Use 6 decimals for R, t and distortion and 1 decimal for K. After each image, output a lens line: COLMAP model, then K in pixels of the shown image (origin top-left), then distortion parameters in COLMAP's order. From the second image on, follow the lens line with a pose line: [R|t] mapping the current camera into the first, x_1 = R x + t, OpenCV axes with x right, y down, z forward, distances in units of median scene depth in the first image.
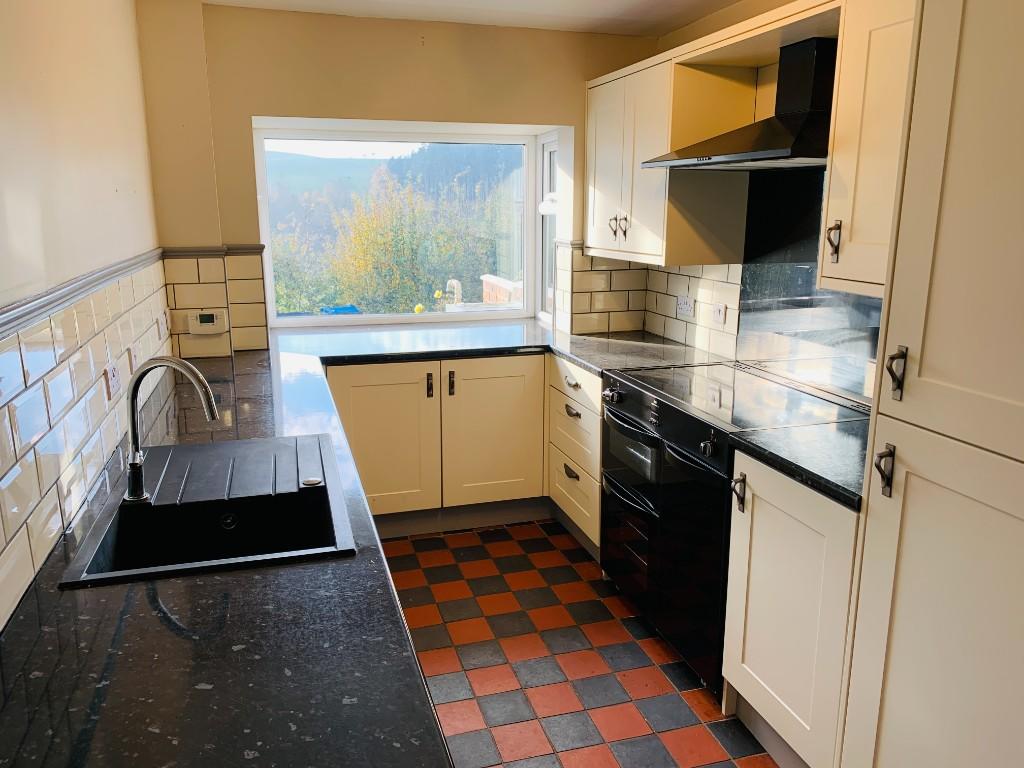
lens RADIAL K [[788.2, 0, 504.0], [0, 788.2, 384.4], [0, 0, 1]] dist [0.041049, -0.041424]
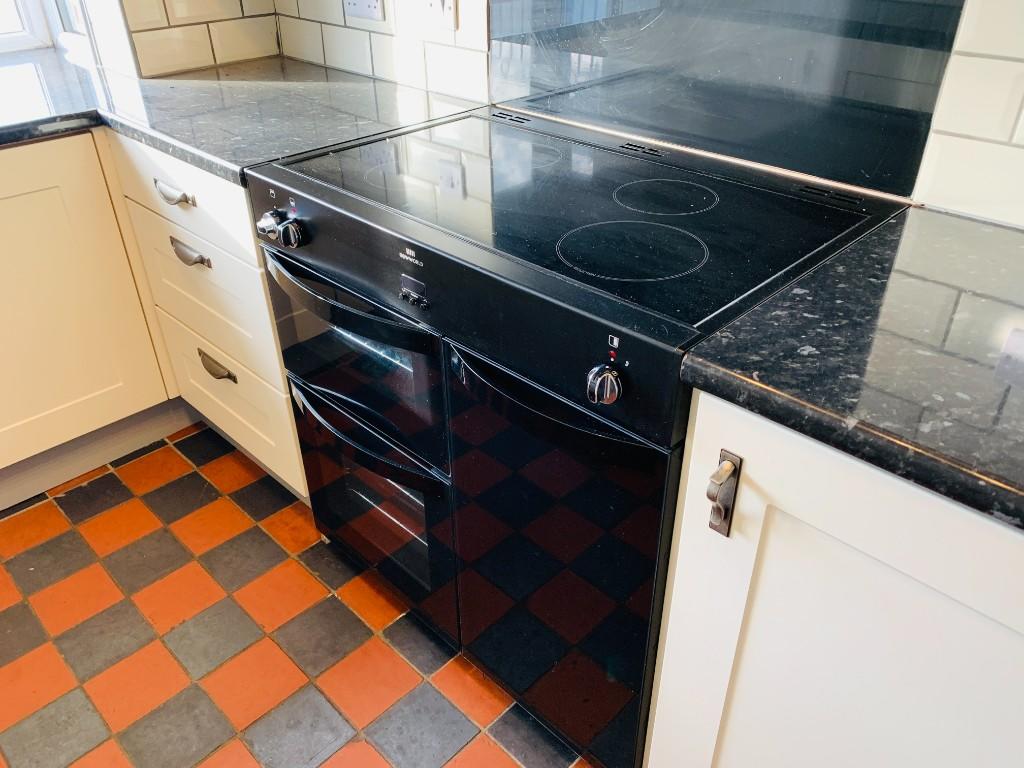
lens RADIAL K [[788.2, 0, 504.0], [0, 788.2, 384.4], [0, 0, 1]] dist [0.041049, -0.041424]
pose [[0.878650, -0.263488, 0.398182, 0.044255], [0.115769, 0.926628, 0.357713, -0.045431], [-0.463219, -0.268207, 0.844685, 0.508791]]
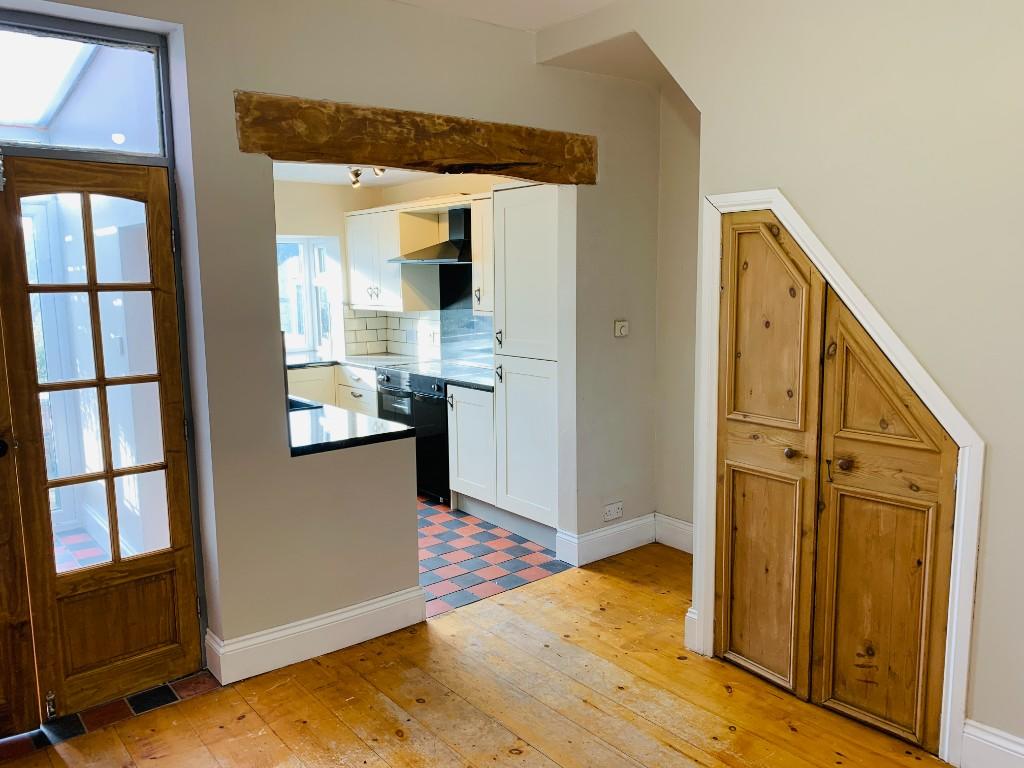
lens RADIAL K [[788.2, 0, 504.0], [0, 788.2, 384.4], [0, 0, 1]] dist [0.041049, -0.041424]
pose [[0.924292, -0.061803, 0.376650, -0.295844], [0.093062, 0.993513, -0.065351, 0.171100], [-0.370168, 0.095455, 0.924048, -0.835582]]
